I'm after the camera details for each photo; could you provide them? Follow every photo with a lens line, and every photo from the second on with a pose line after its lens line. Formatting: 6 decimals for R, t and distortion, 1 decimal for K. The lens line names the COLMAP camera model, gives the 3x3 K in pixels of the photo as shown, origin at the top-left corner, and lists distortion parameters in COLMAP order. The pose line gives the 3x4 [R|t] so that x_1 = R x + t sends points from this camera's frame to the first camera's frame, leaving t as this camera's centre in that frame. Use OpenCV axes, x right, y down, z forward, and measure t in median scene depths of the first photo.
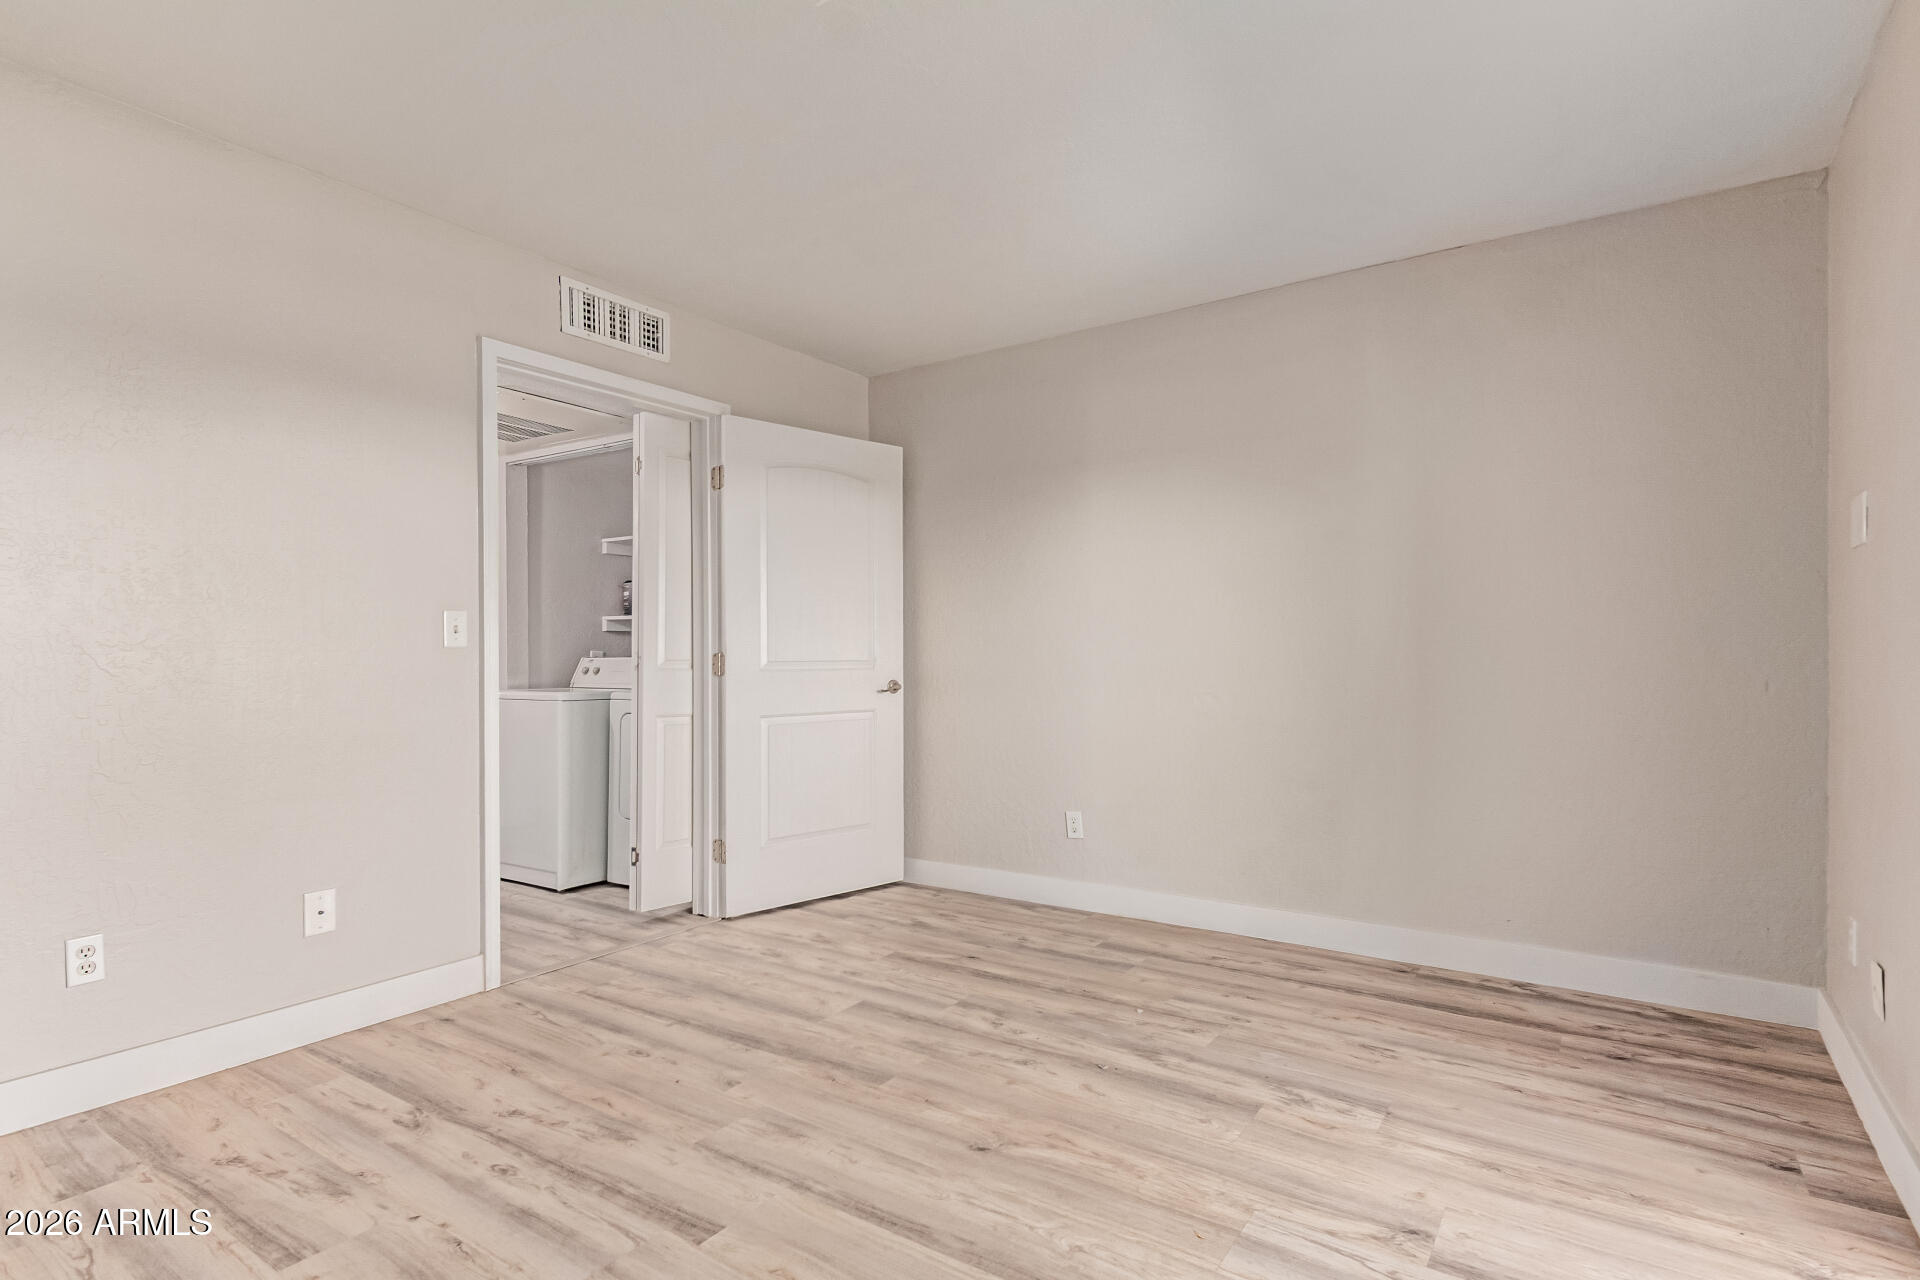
lens RADIAL K [[963.9, 0, 1000.3], [0, 963.9, 659.3], [0, 0, 1]] dist [0.002427, -0.000220]
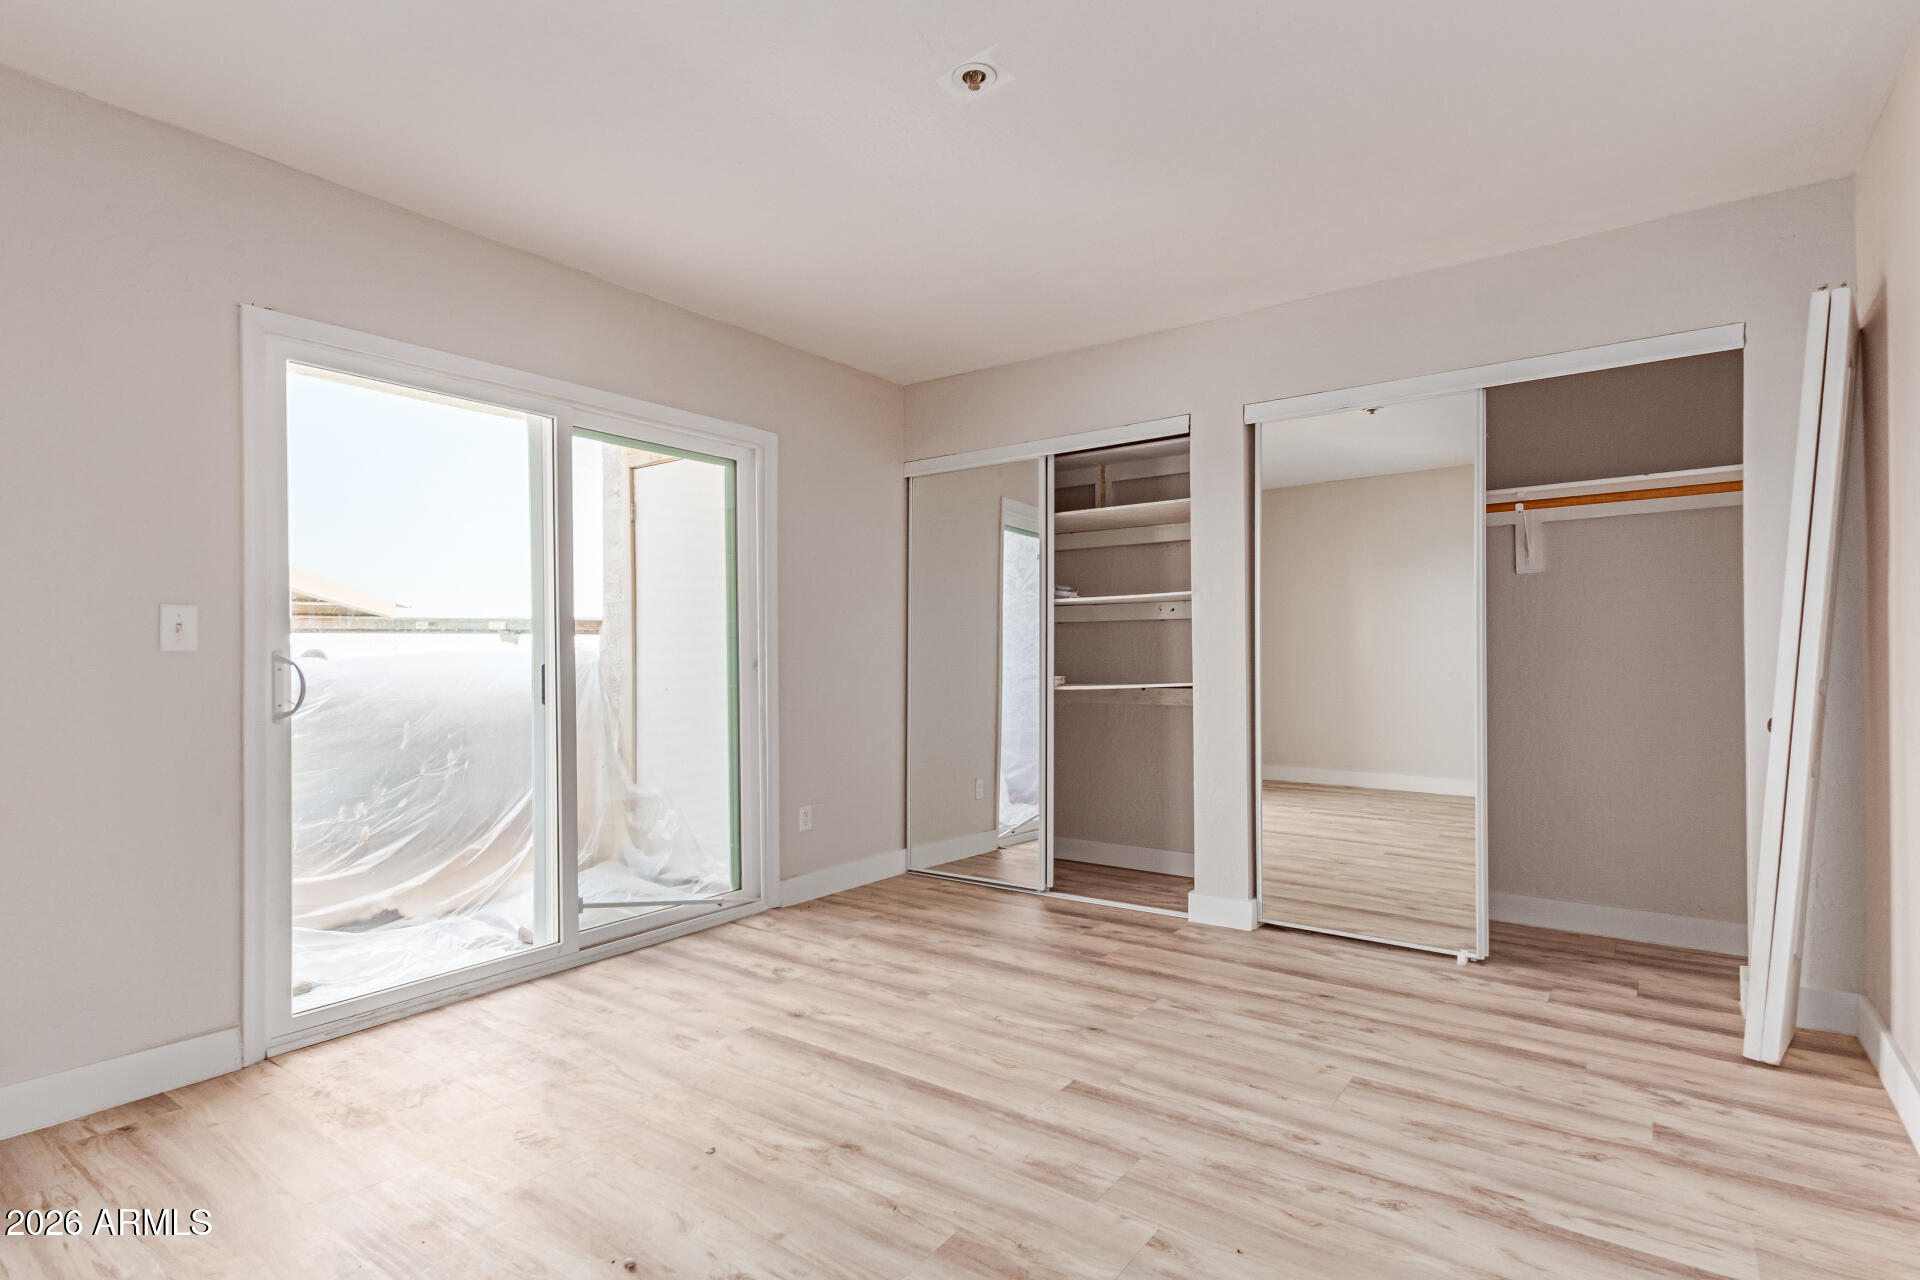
lens RADIAL K [[949.0, 0, 961.1], [0, 949.0, 650.8], [0, 0, 1]] dist [0.001097, -0.000192]
pose [[-0.997299, 0.008601, 0.072943, -0.162889], [0.008801, 0.999958, 0.002418, -0.008684], [-0.072919, 0.003053, -0.997333, 1.507290]]
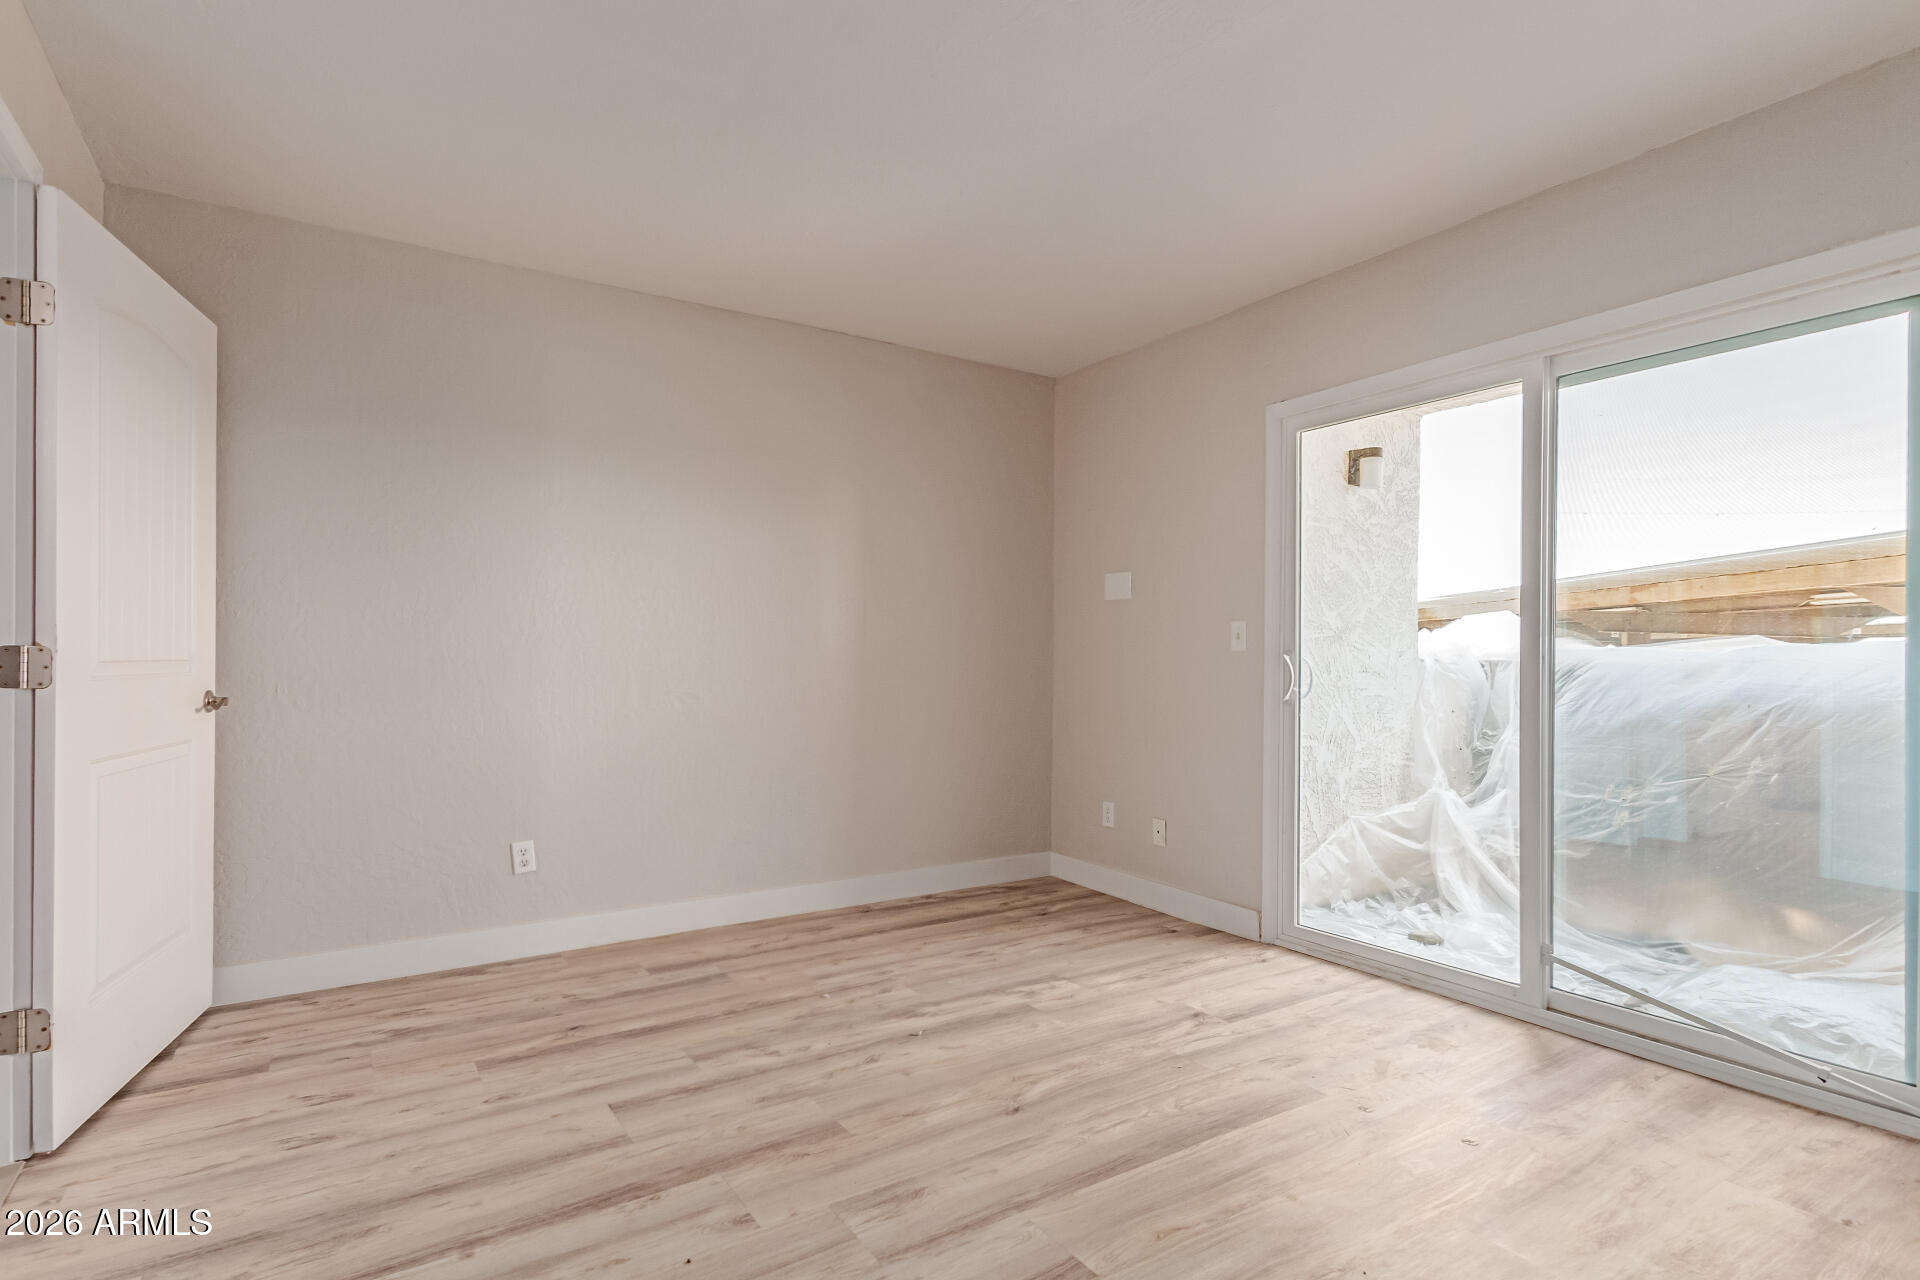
lens RADIAL K [[949.0, 0, 961.1], [0, 949.0, 650.8], [0, 0, 1]] dist [0.001097, -0.000192]
pose [[0.404375, 0.007877, 0.914560, -0.783791], [-0.000302, 0.999964, -0.008479, -0.001572], [-0.914593, 0.003152, 0.404362, 0.472440]]
